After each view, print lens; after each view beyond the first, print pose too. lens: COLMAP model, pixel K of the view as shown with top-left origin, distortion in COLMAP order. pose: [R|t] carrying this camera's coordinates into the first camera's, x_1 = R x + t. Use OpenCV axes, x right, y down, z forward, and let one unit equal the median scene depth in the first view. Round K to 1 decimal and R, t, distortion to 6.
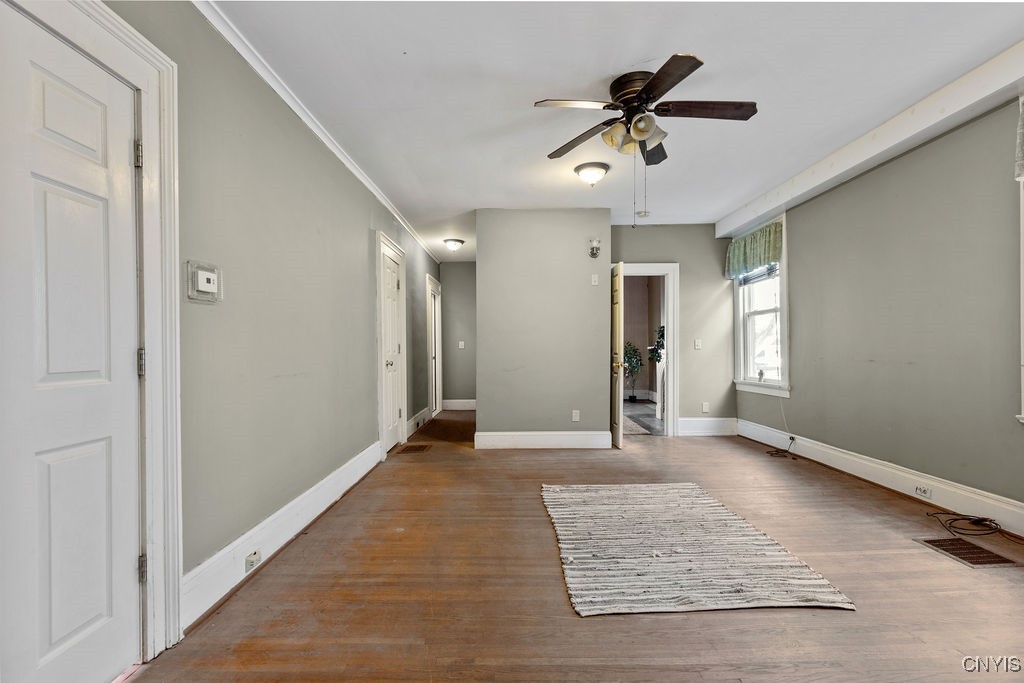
lens RADIAL K [[465.4, 0, 515.8], [0, 465.4, 352.2], [0, 0, 1]] dist [0.011416, -0.000064]
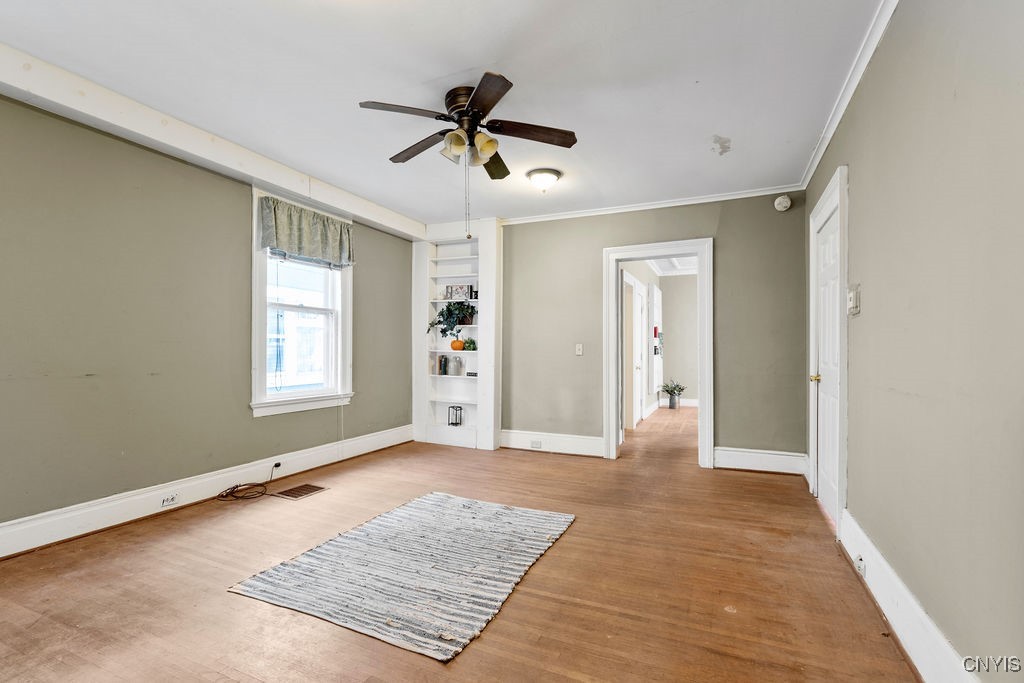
lens RADIAL K [[465.4, 0, 515.8], [0, 465.4, 352.2], [0, 0, 1]] dist [0.011416, -0.000064]
pose [[-0.910946, 0.008530, 0.412438, -0.225370], [0.012080, 0.999909, 0.006002, -0.017545], [-0.412349, 0.010450, -0.910966, 1.616310]]
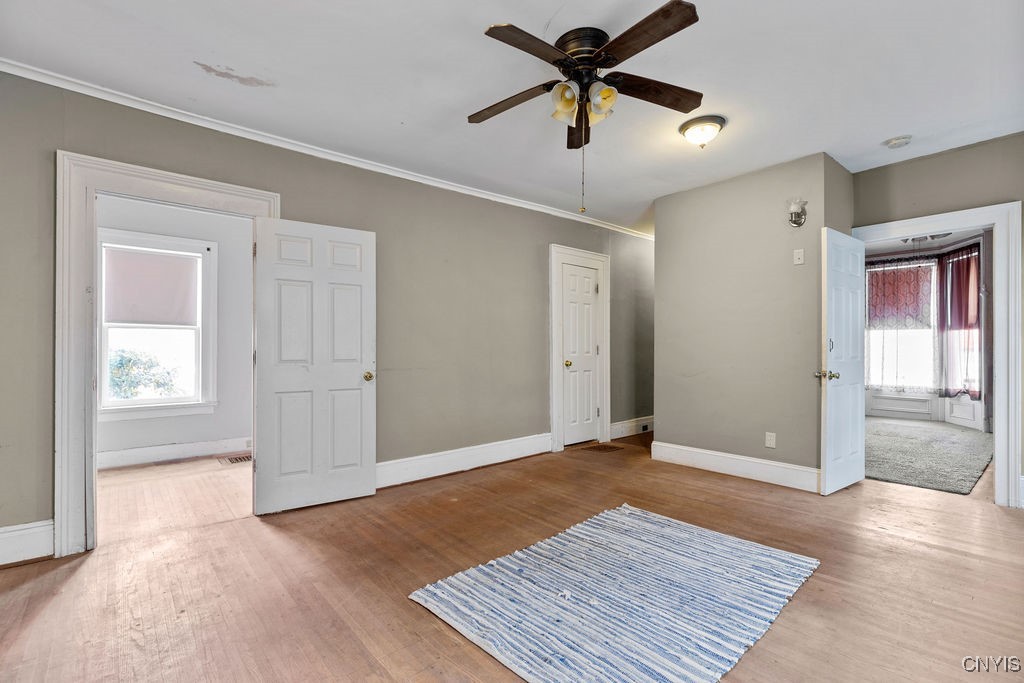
lens RADIAL K [[468.5, 0, 508.5], [0, 468.5, 347.5], [0, 0, 1]] dist [0.009208, -0.000413]
pose [[0.642306, 0.000669, -0.766448, 0.704734], [-0.008430, 0.999945, -0.006192, -0.008033], [0.766402, 0.010438, 0.642276, 0.292237]]
